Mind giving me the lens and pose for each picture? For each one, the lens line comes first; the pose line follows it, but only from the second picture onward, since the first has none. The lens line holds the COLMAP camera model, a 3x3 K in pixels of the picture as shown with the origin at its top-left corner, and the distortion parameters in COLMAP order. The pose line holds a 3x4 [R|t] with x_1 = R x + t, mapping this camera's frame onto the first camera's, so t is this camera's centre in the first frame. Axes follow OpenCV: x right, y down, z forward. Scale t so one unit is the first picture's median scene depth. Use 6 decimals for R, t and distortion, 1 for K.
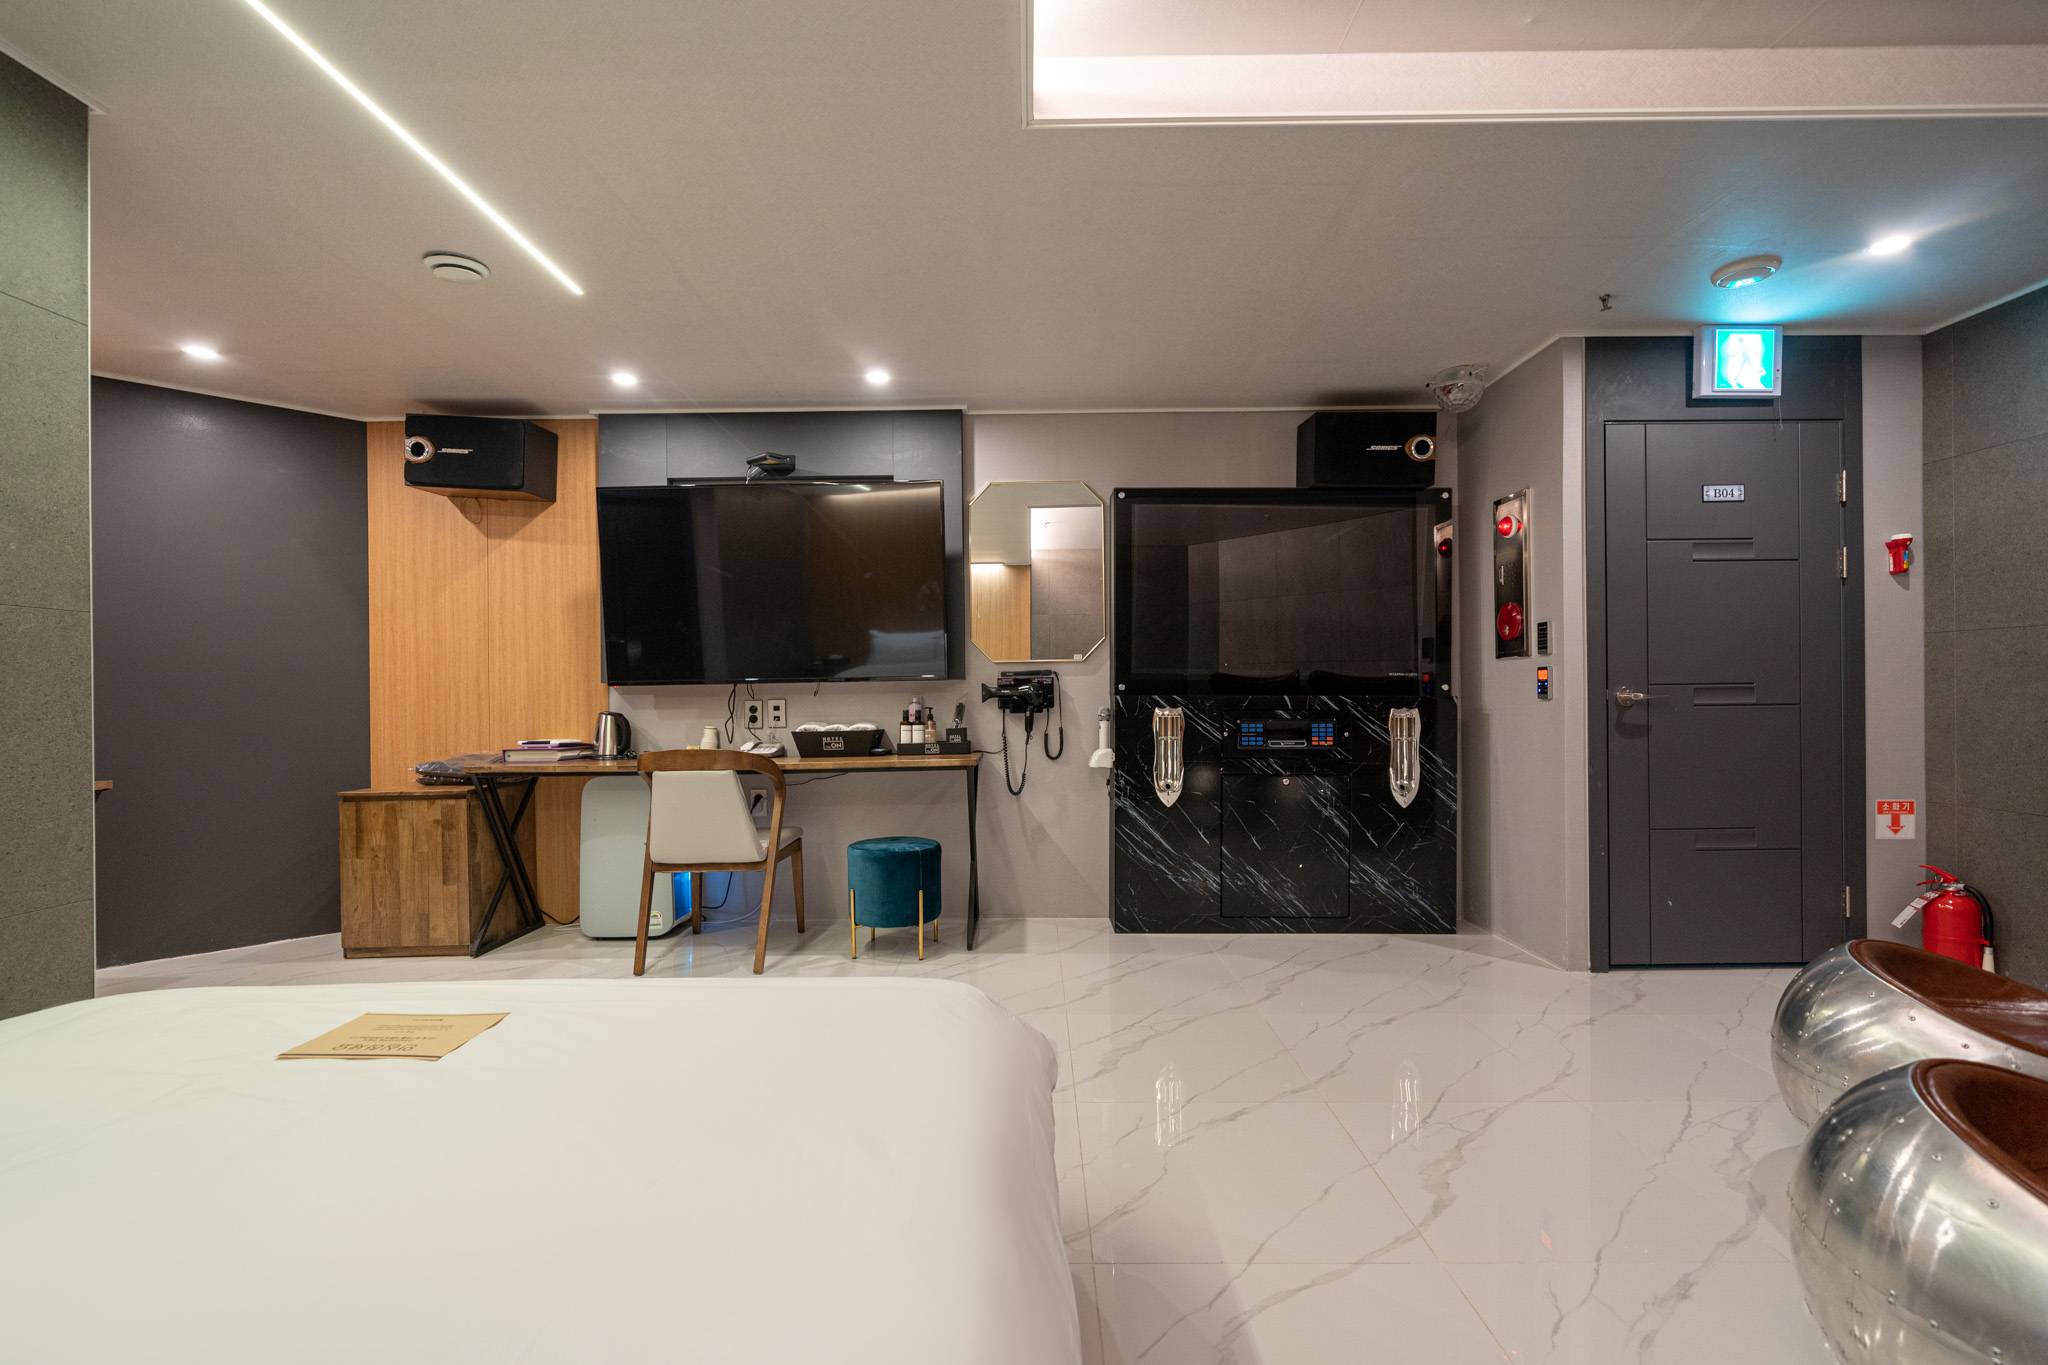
lens RADIAL K [[887.8, 0, 1023.9], [0, 887.8, 693.8], [0, 0, 1]] dist [0.001250, 0.000086]
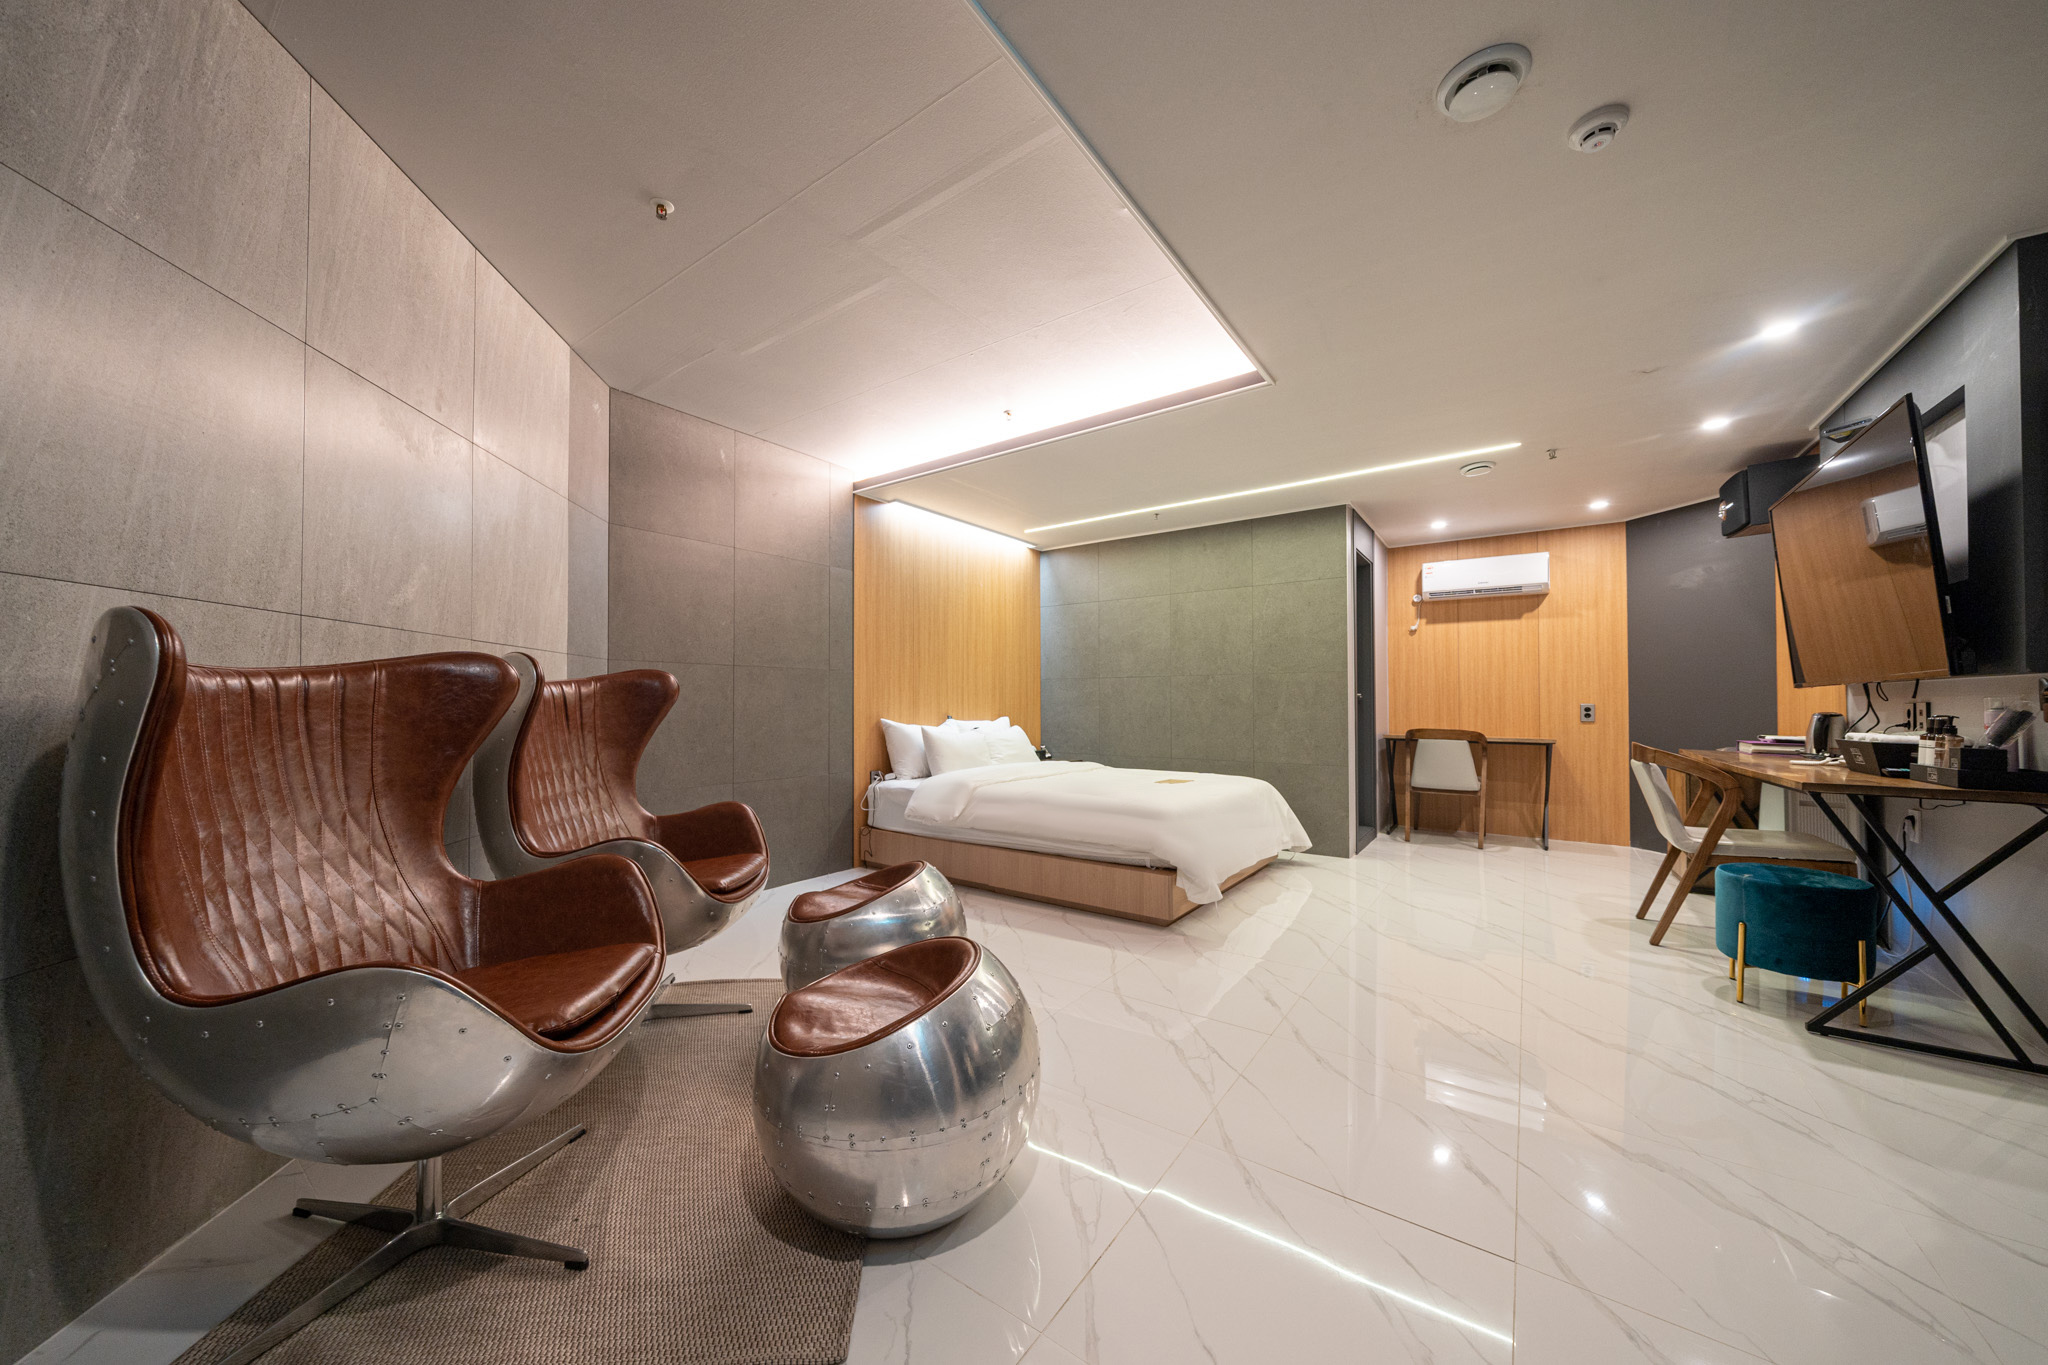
lens RADIAL K [[701.4, 0, 1022.9], [0, 701.4, 691.9], [0, 0, 1]] dist [-0.000675, 0.000060]
pose [[-0.580634, -0.001748, -0.814163, 0.876243], [0.009685, 0.999912, -0.009053, -0.006789], [0.814107, -0.013142, -0.580566, 0.849553]]
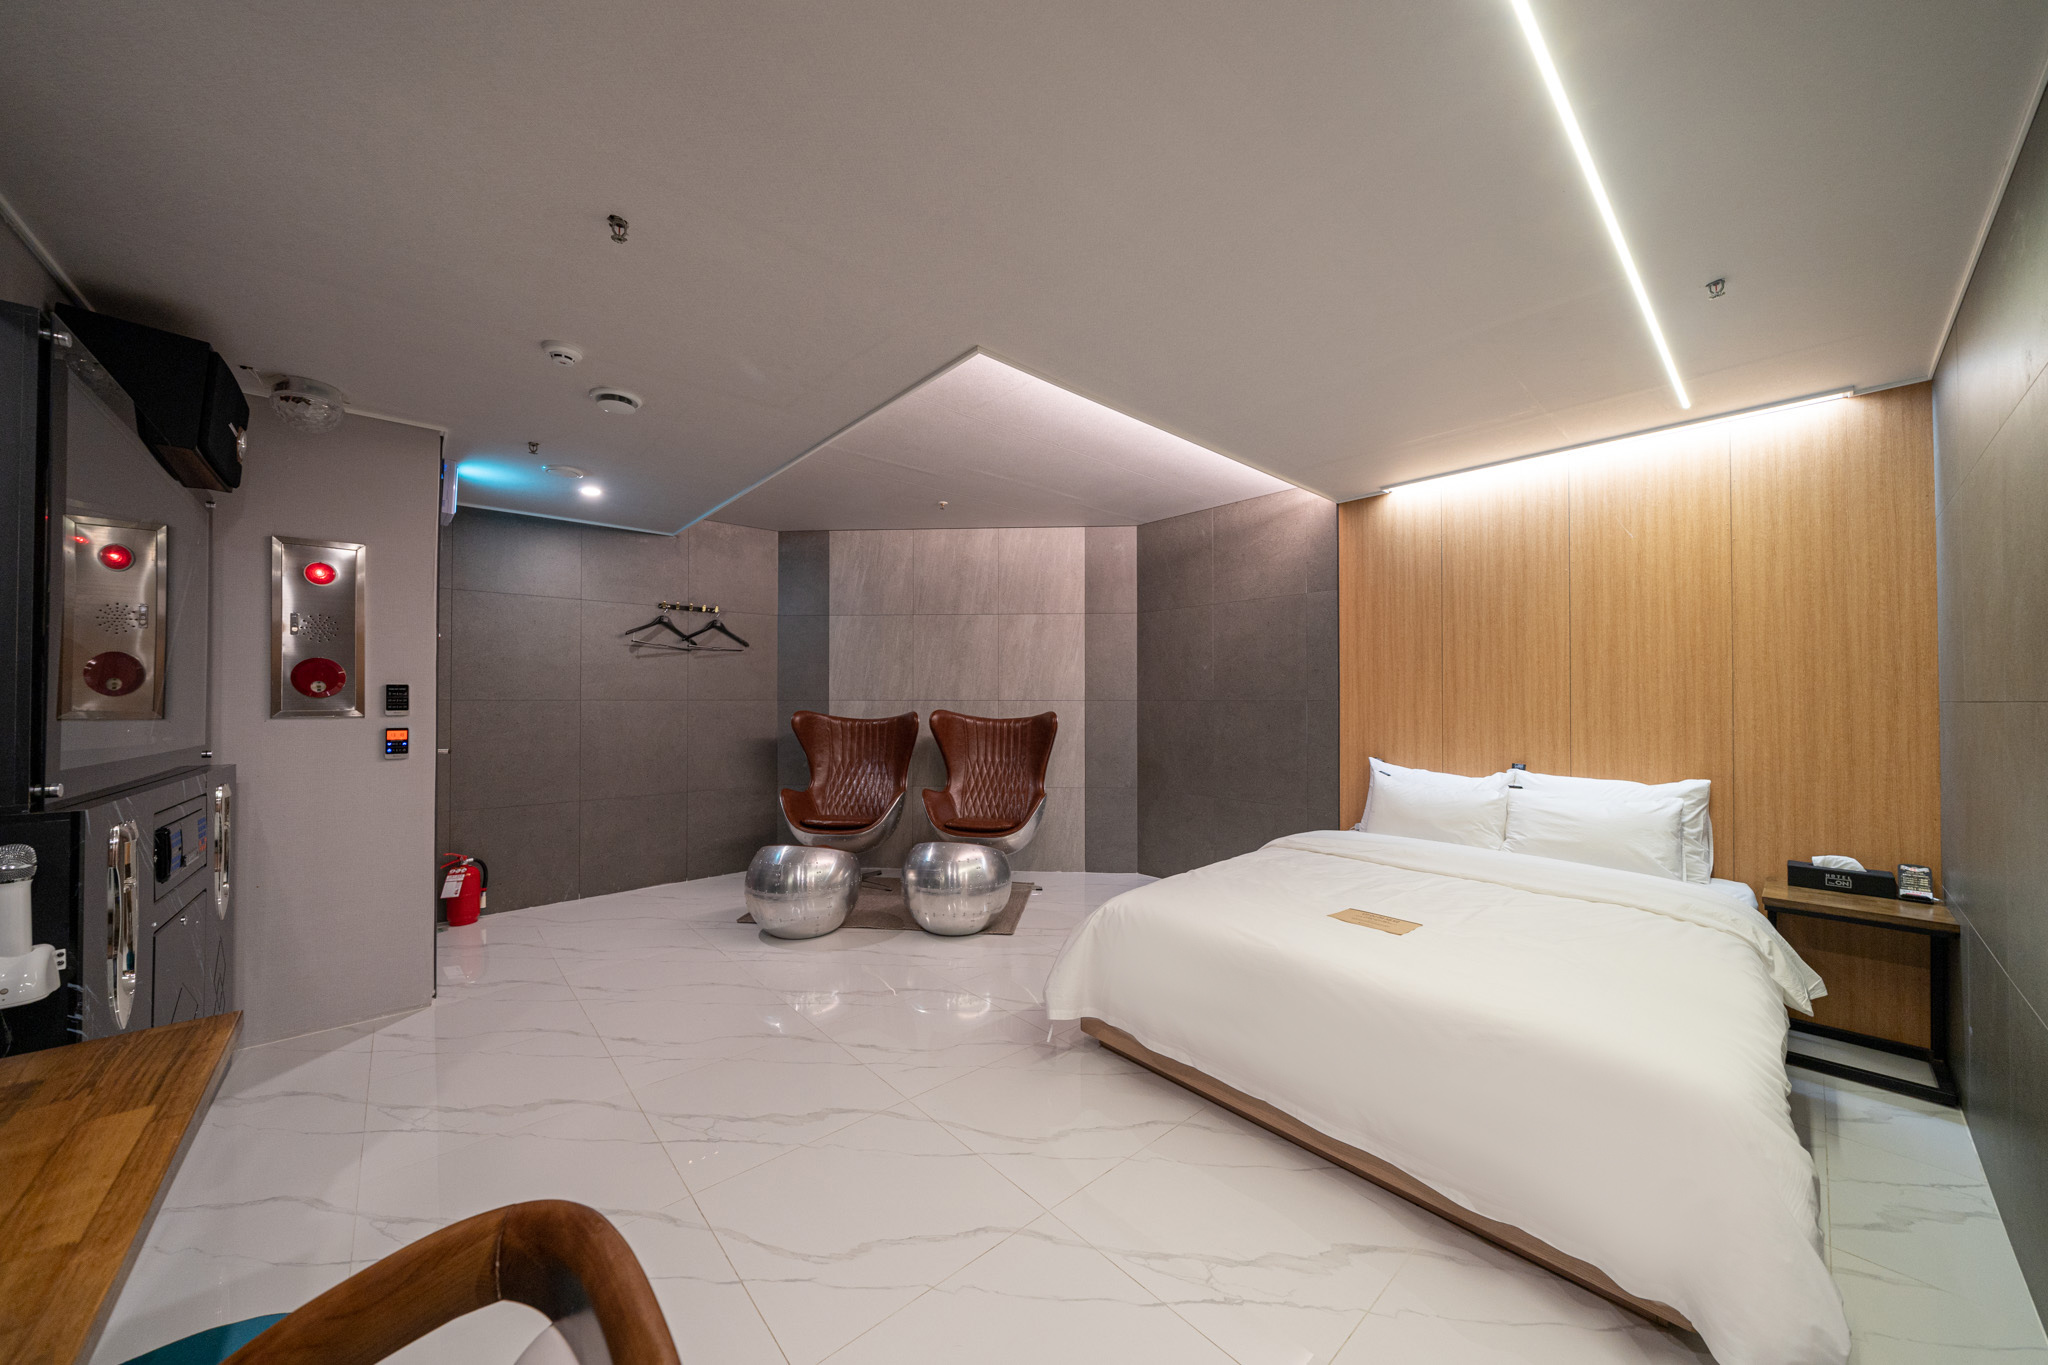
lens RADIAL K [[701.4, 0, 1022.9], [0, 701.4, 691.9], [0, 0, 1]] dist [-0.000675, 0.000060]
pose [[-0.668686, 0.017574, 0.743337, -0.510449], [0.002973, 0.999776, -0.020962, -0.051784], [-0.743539, -0.011806, -0.668588, 1.011660]]
